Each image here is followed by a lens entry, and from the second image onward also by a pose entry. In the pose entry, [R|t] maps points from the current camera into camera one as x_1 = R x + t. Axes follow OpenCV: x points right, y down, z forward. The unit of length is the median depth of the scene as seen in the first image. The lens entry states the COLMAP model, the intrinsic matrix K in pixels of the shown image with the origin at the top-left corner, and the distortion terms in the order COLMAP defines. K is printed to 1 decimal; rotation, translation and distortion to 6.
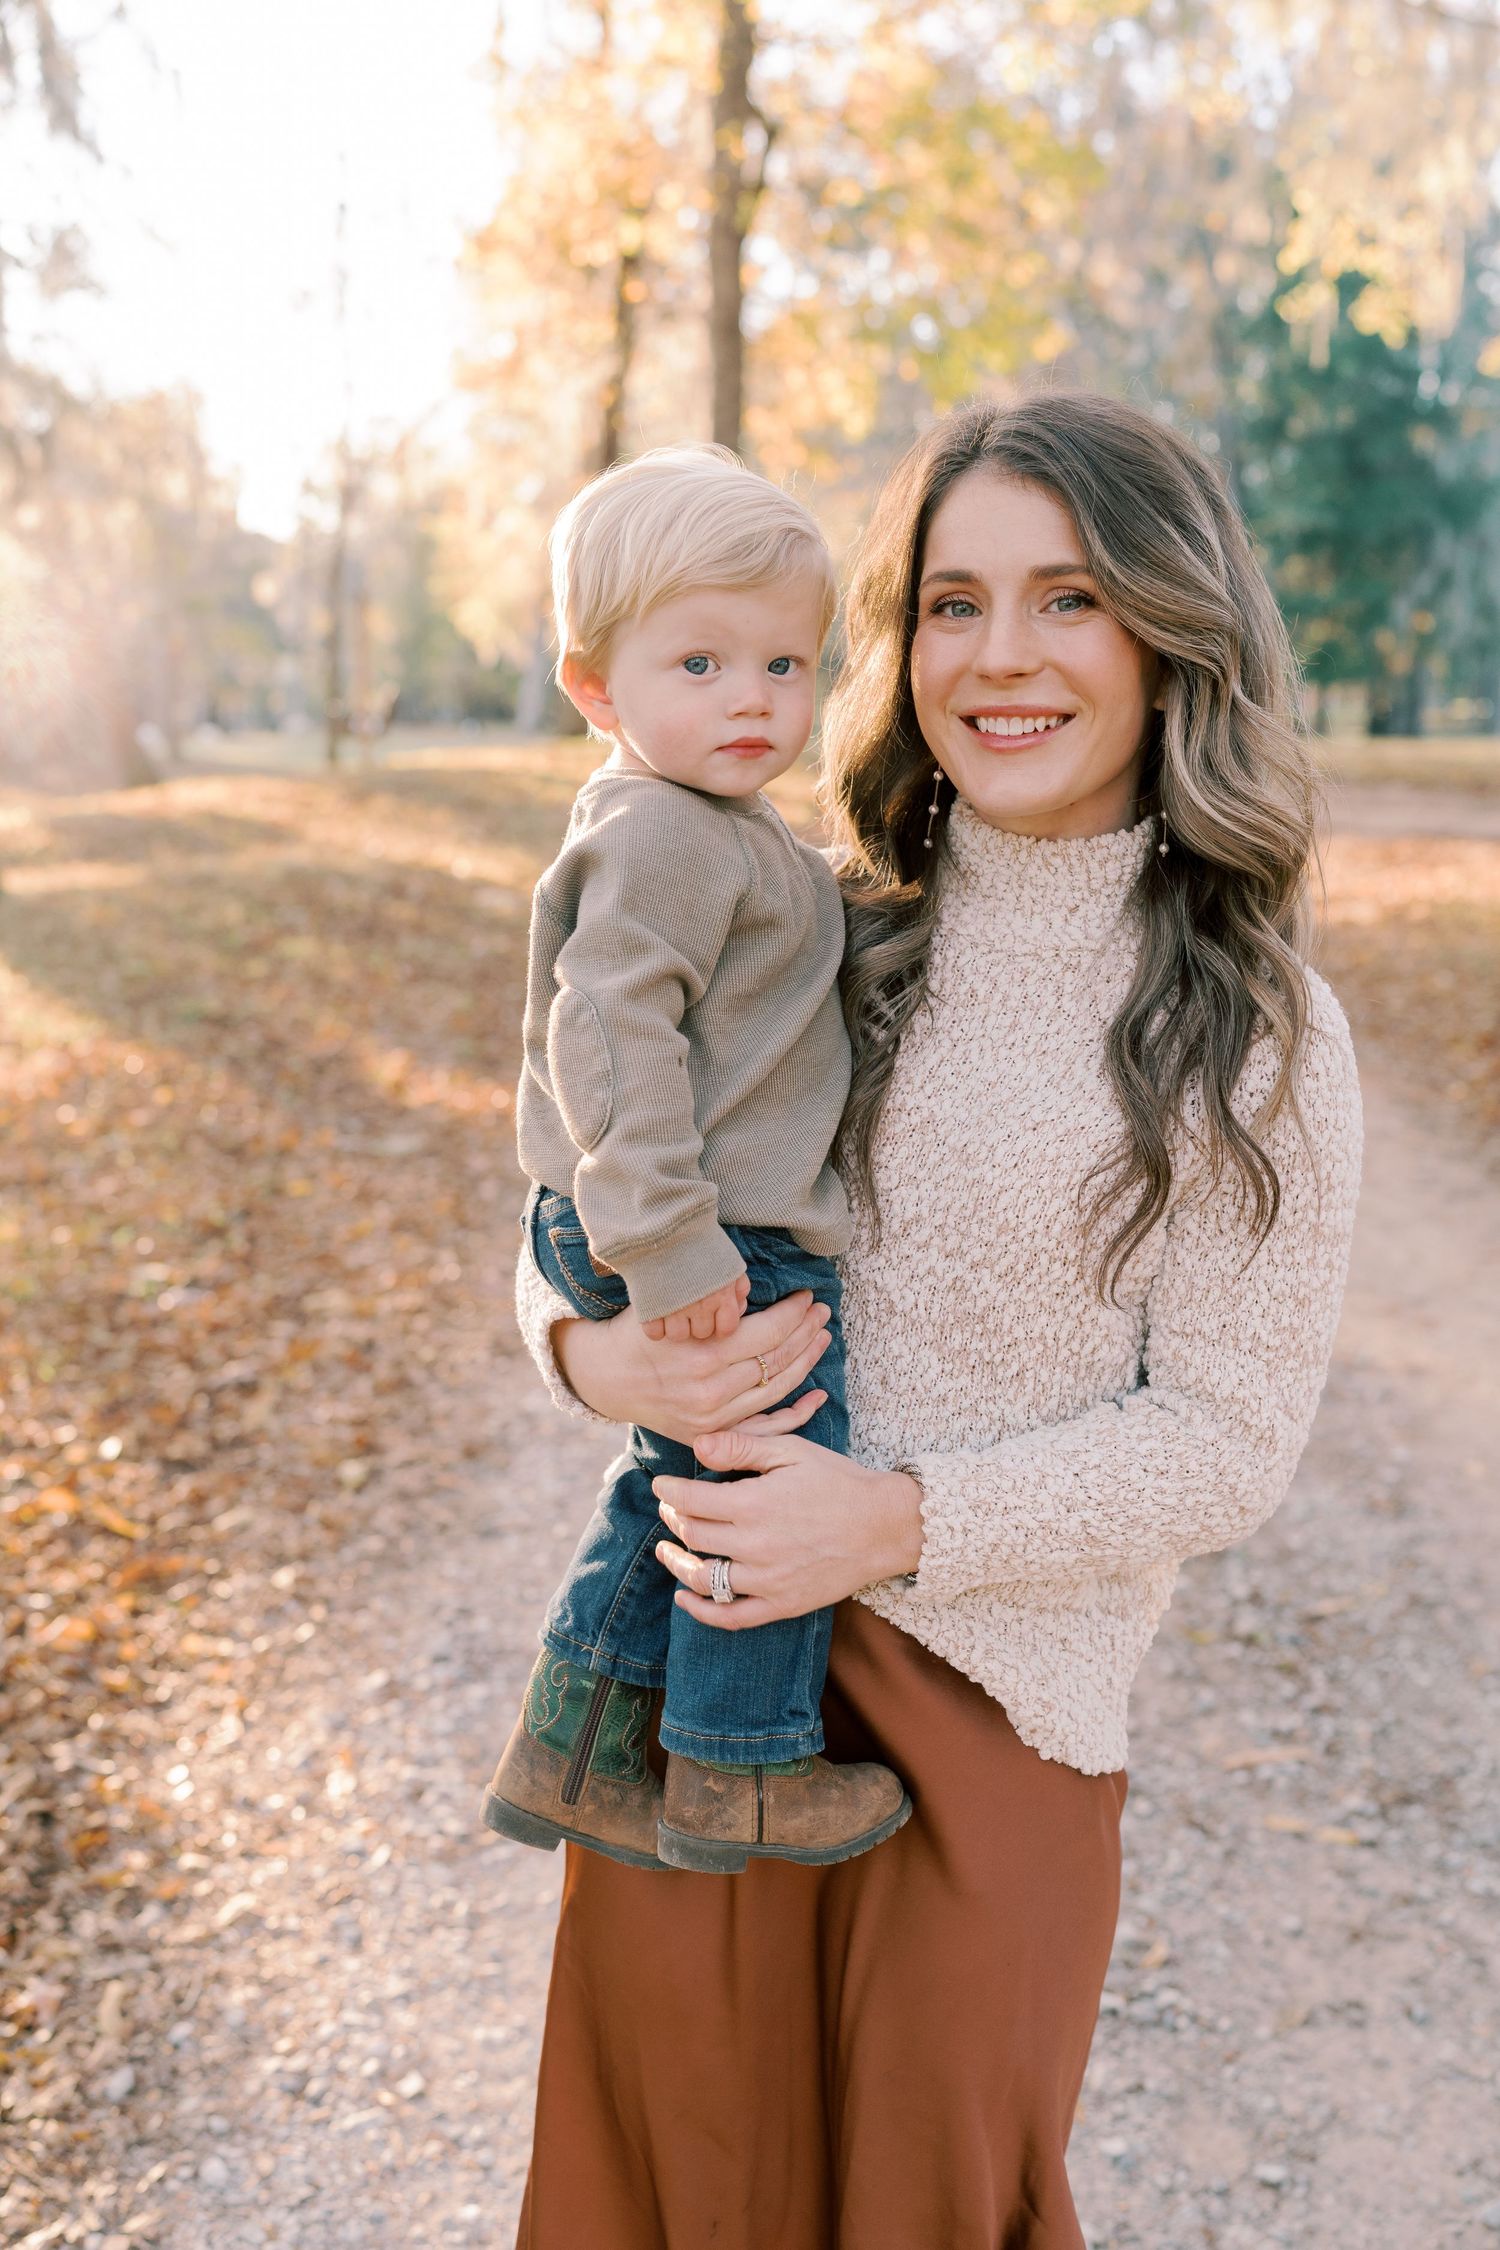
lens RADIAL K [[2313.8, 0, 744.2], [0, 2313.8, 1061.6], [0, 0, 1]] dist [-0.000430, -0.003337]
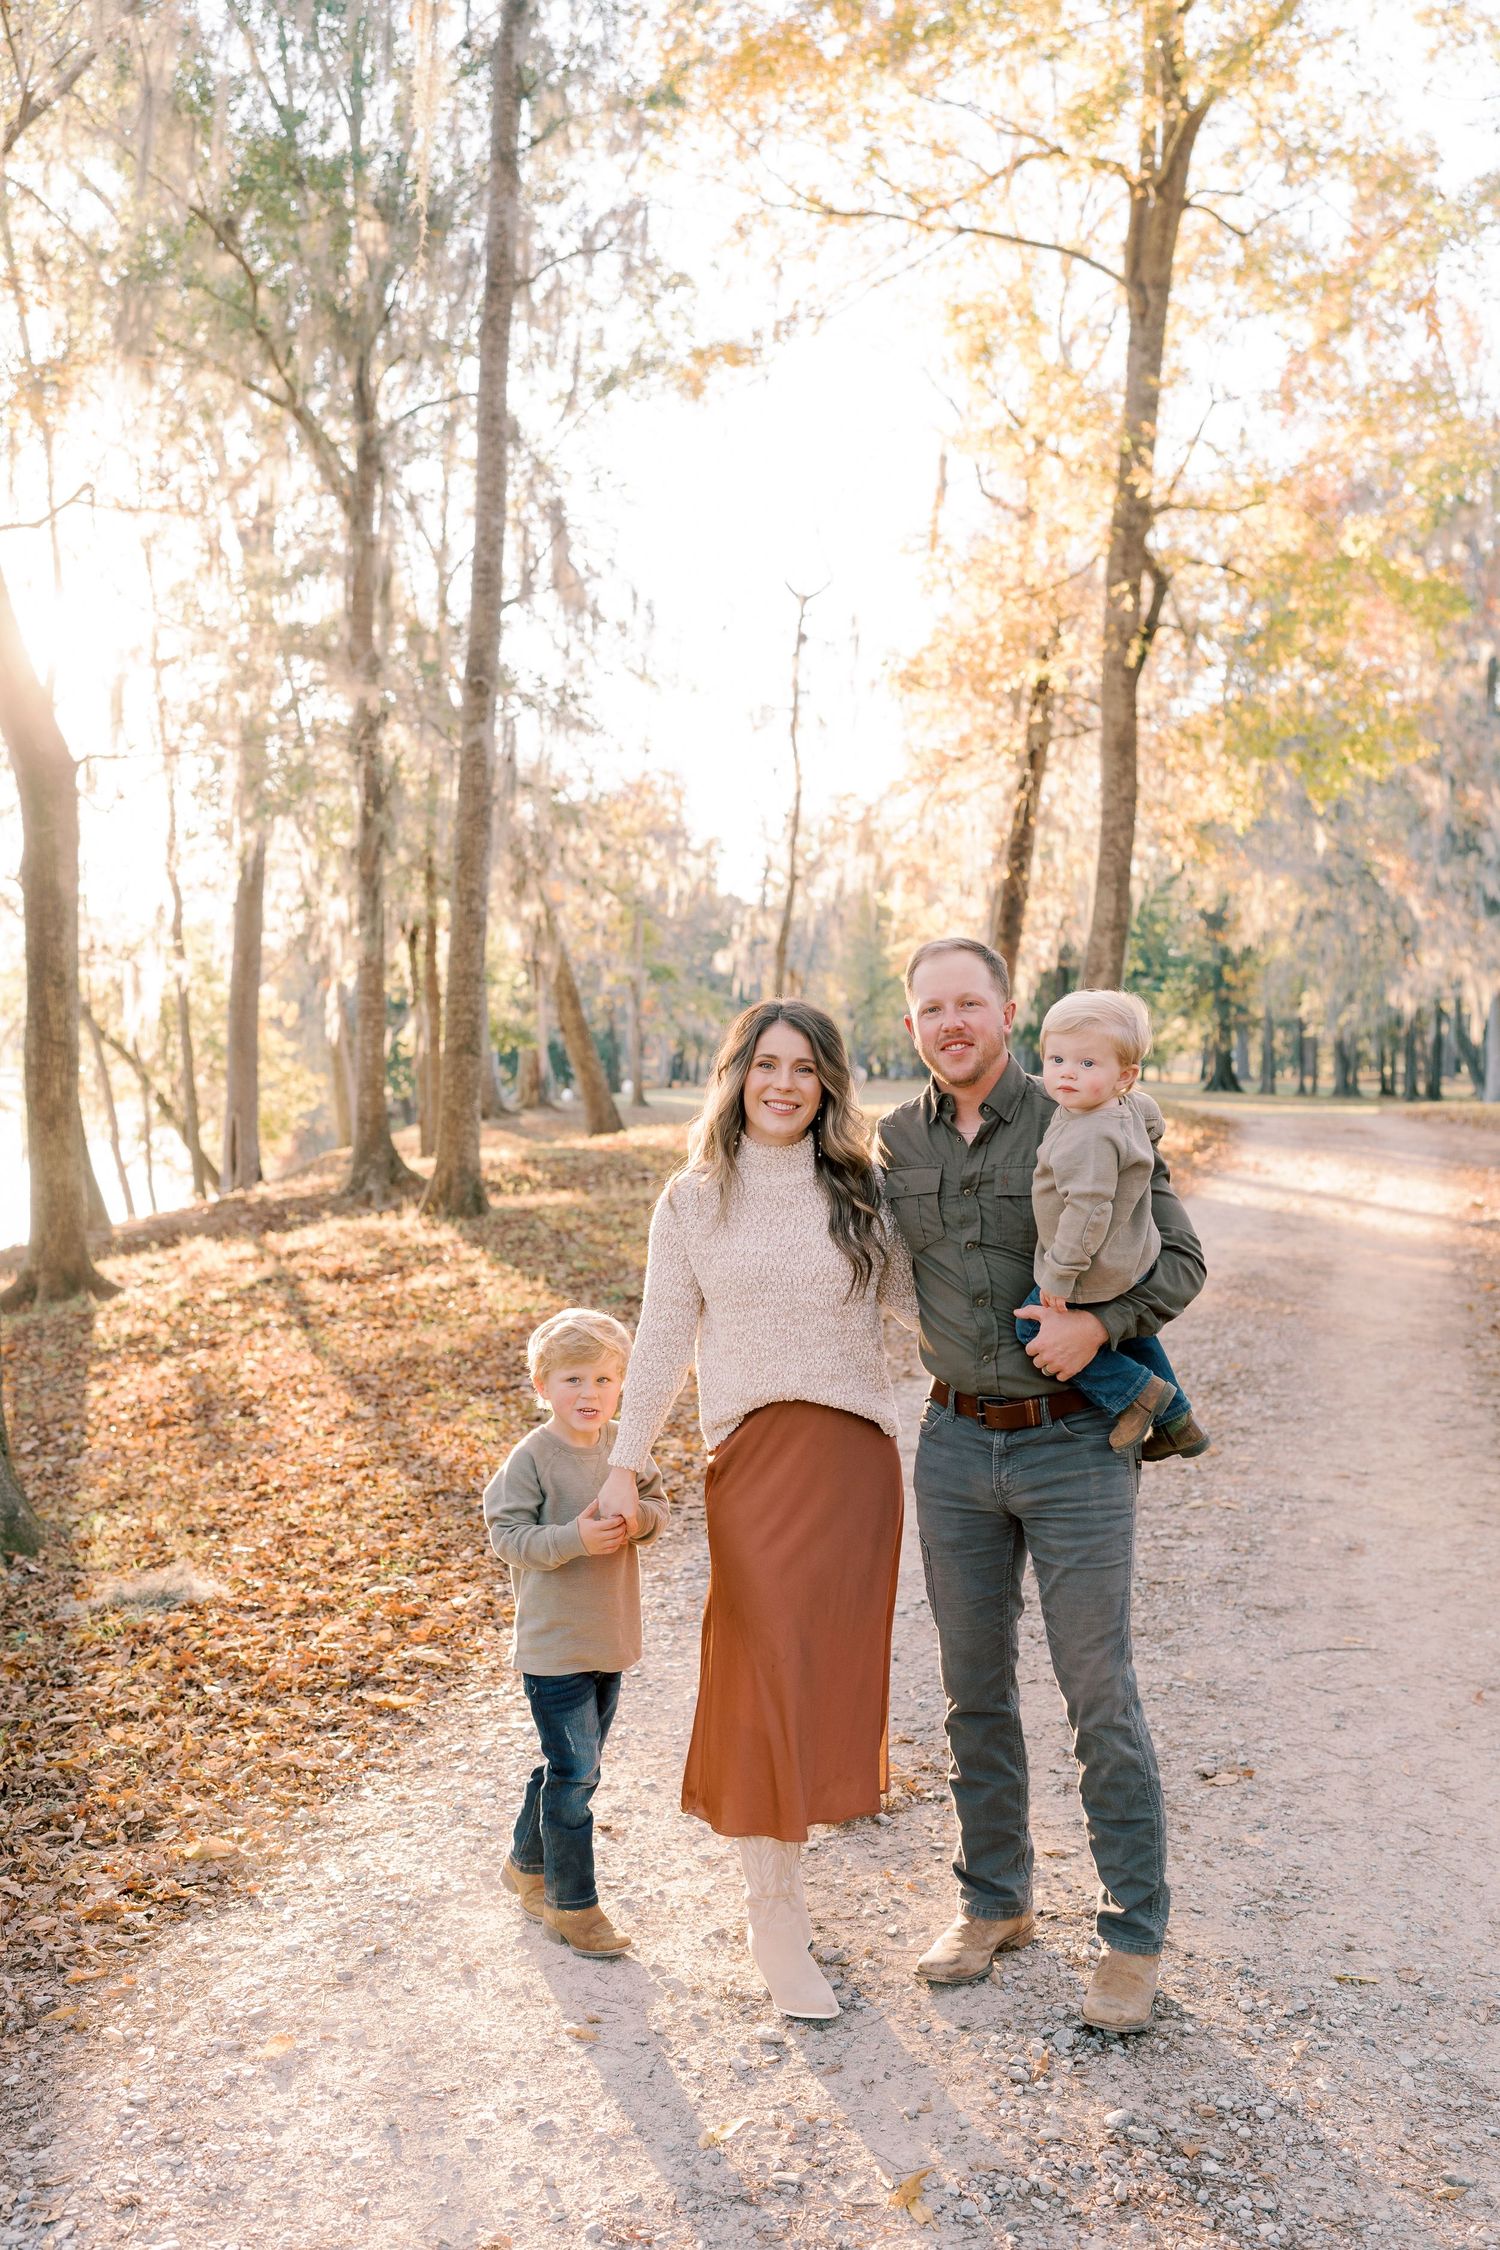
lens RADIAL K [[2313.8, 0, 744.2], [0, 2313.8, 1061.6], [0, 0, 1]] dist [-0.000430, -0.003337]
pose [[0.979530, 0.016555, -0.200618, 0.044000], [-0.046711, 0.988103, -0.146532, 0.016538], [0.195806, 0.152903, 0.968649, -0.131922]]
